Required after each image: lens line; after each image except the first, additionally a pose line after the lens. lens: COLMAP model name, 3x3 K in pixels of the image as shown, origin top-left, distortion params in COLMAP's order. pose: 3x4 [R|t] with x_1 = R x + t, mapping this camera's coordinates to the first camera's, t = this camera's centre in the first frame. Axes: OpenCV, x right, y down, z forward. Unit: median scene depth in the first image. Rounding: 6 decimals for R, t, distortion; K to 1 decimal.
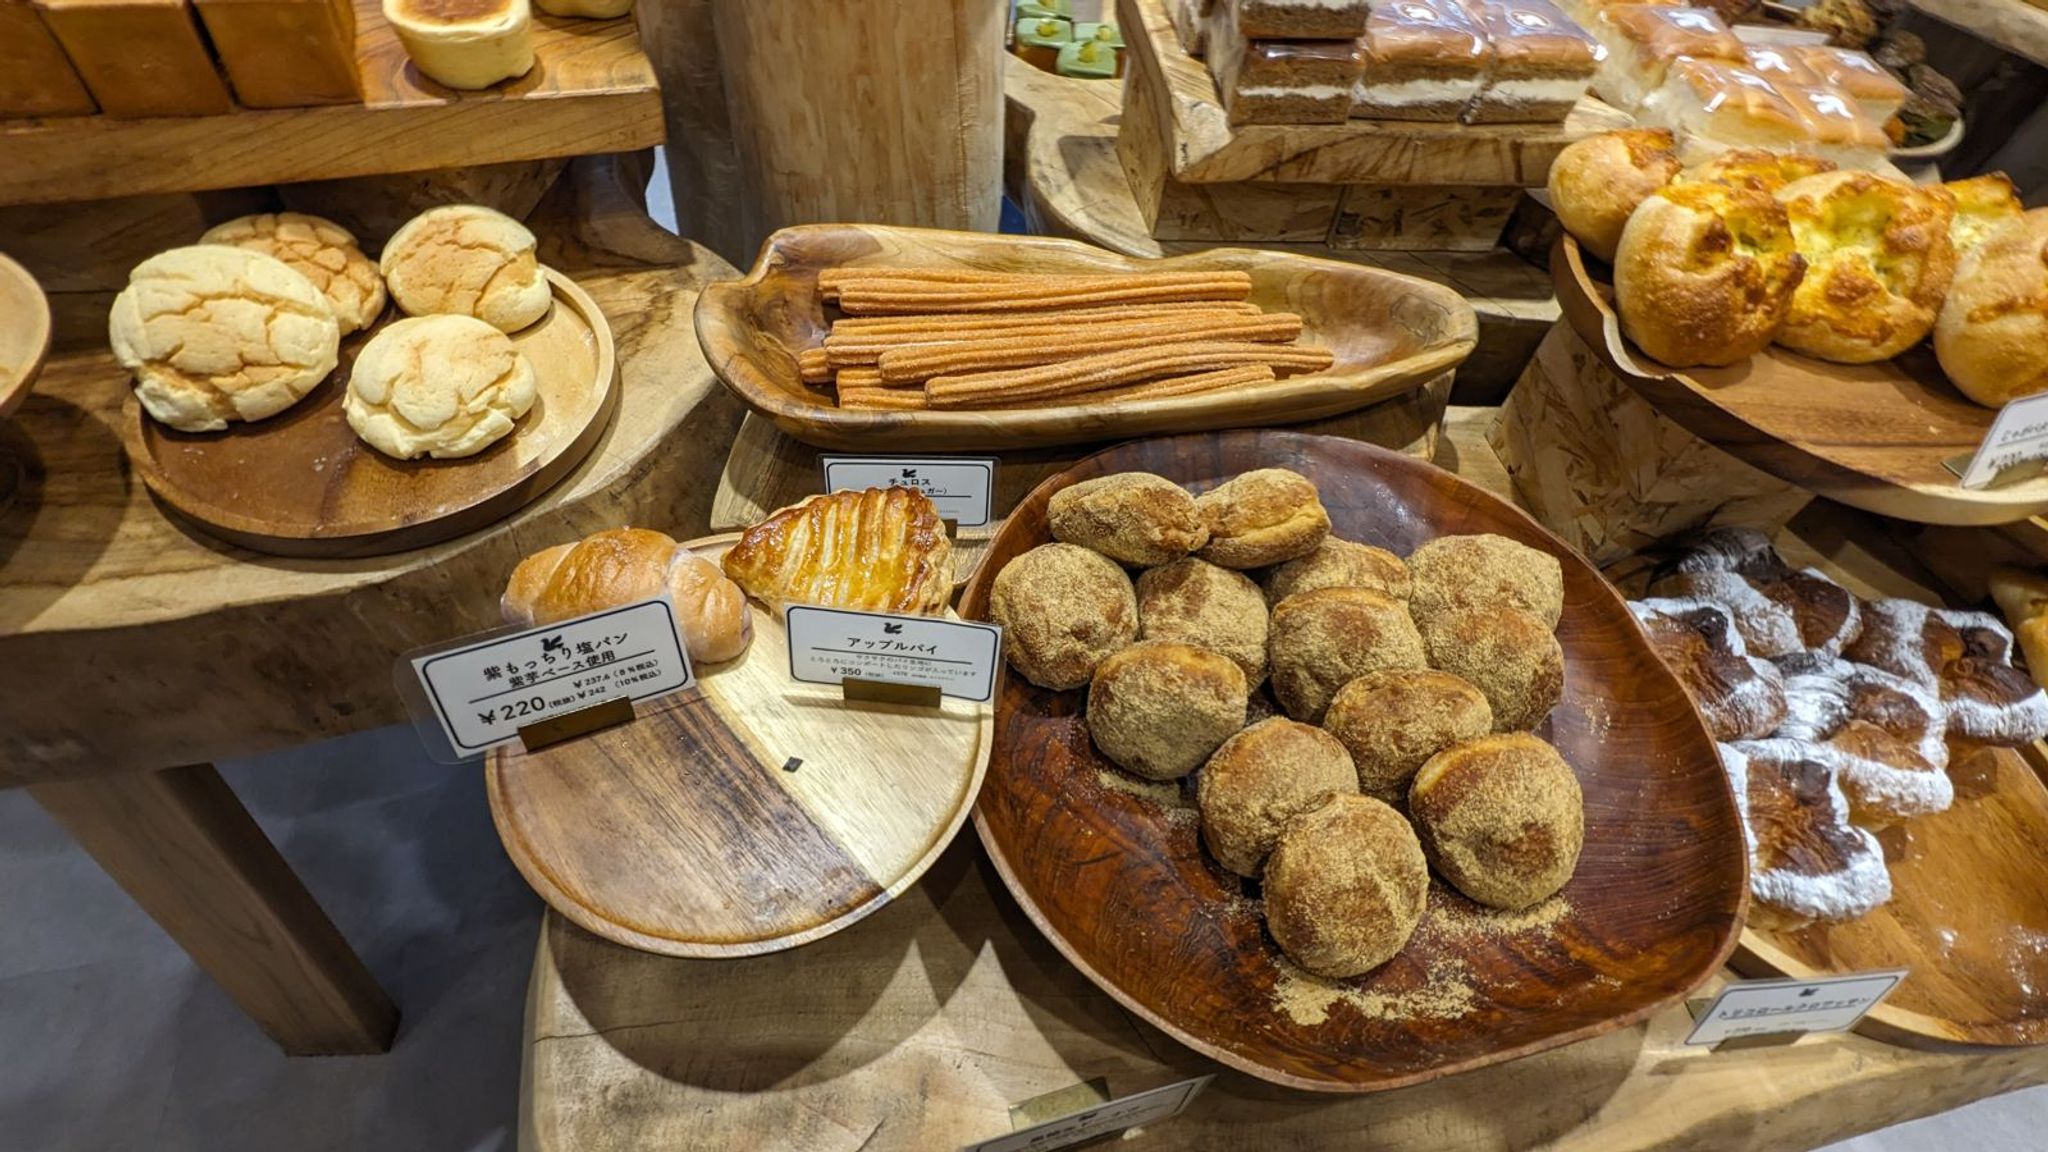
lens RADIAL K [[942.0, 0, 1014.2], [0, 942.0, 578.9], [0, 0, 1]] dist [-0.004624, 0.001411]
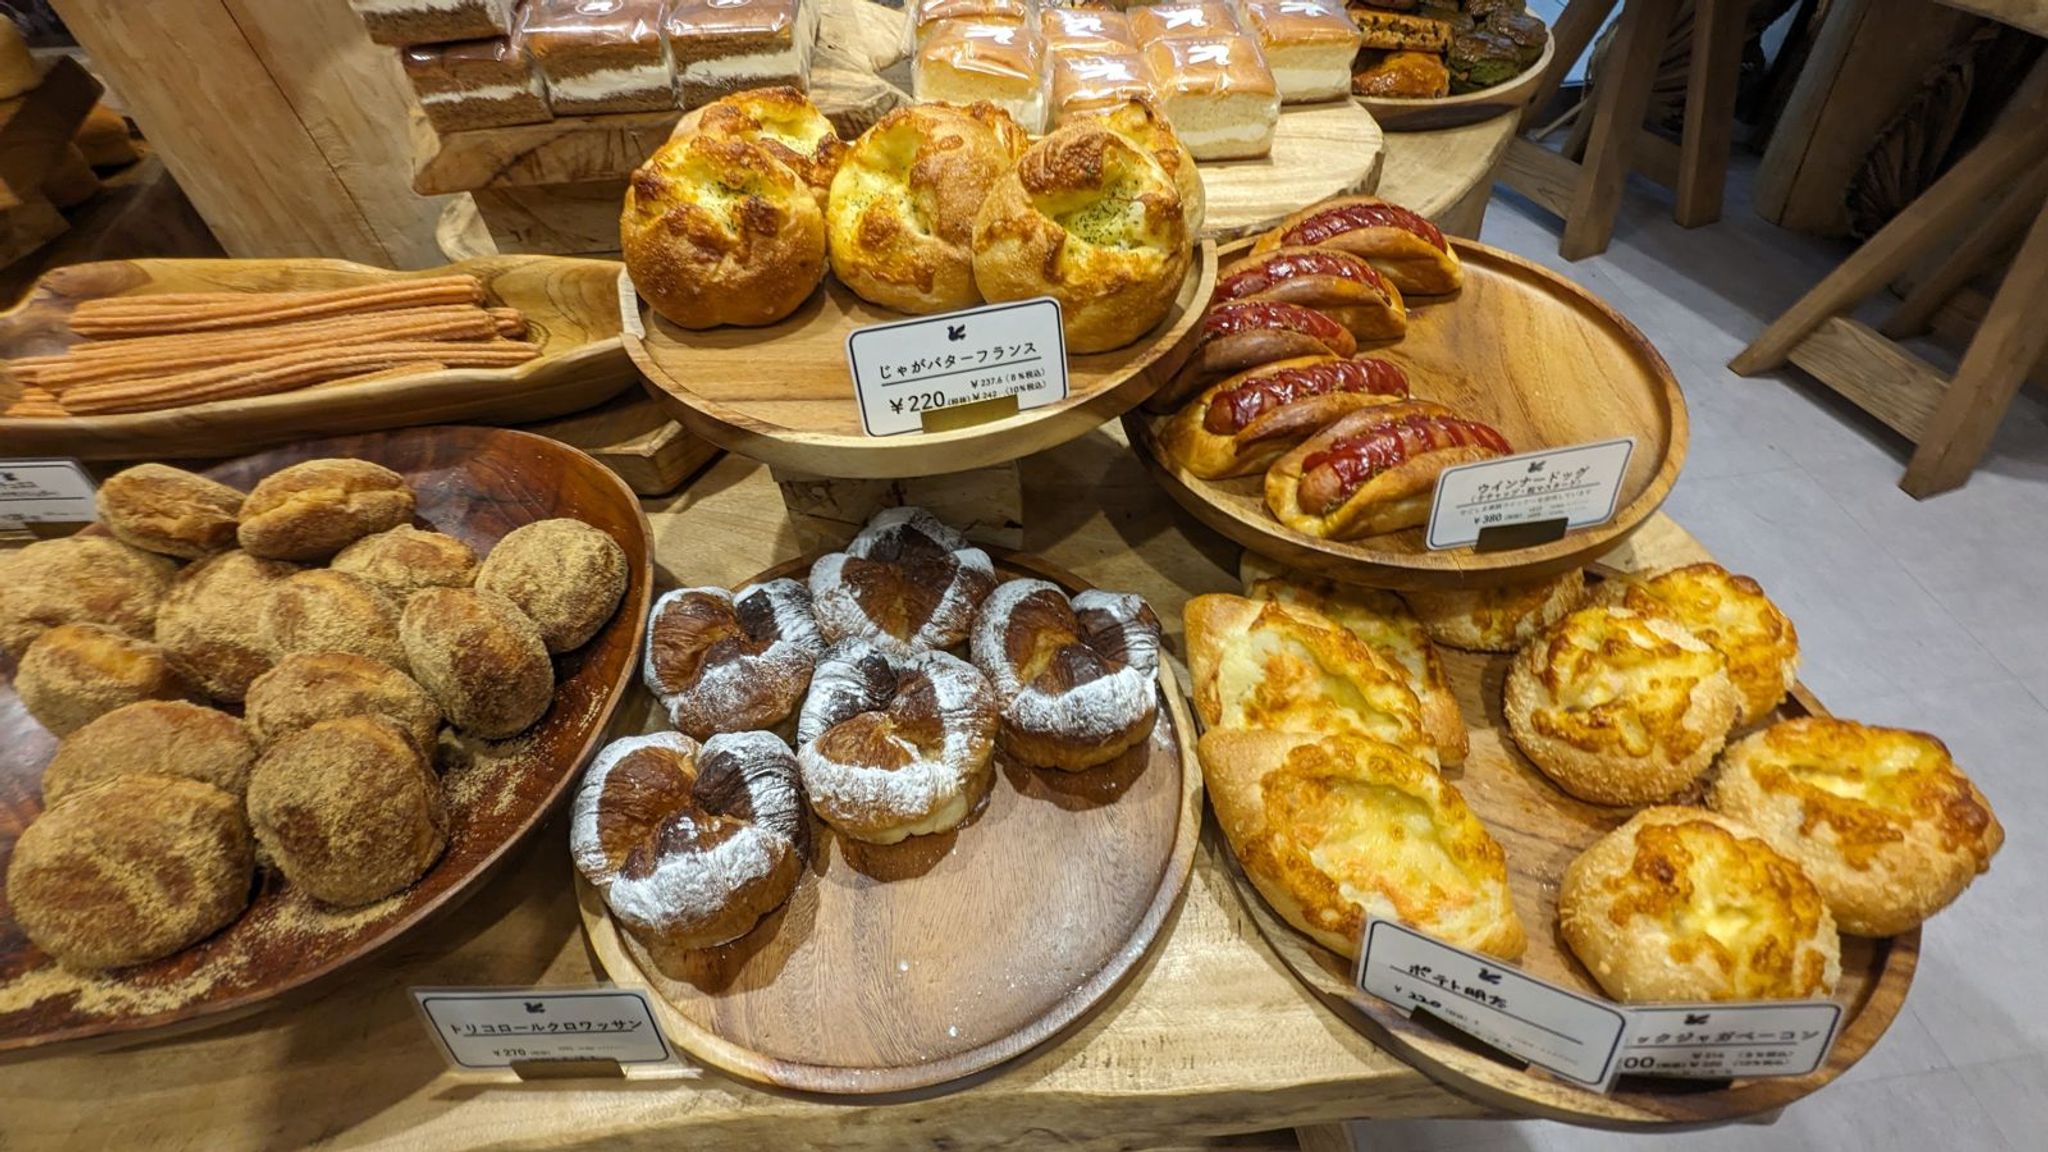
lens RADIAL K [[942.0, 0, 1014.7], [0, 942.0, 579.9], [0, 0, 1]] dist [-0.004624, 0.001411]
pose [[0.986861, -0.024228, -0.159744, 1.191356], [0.012833, 0.997323, -0.071983, 0.095112], [0.161060, 0.068987, 0.984531, 0.158130]]
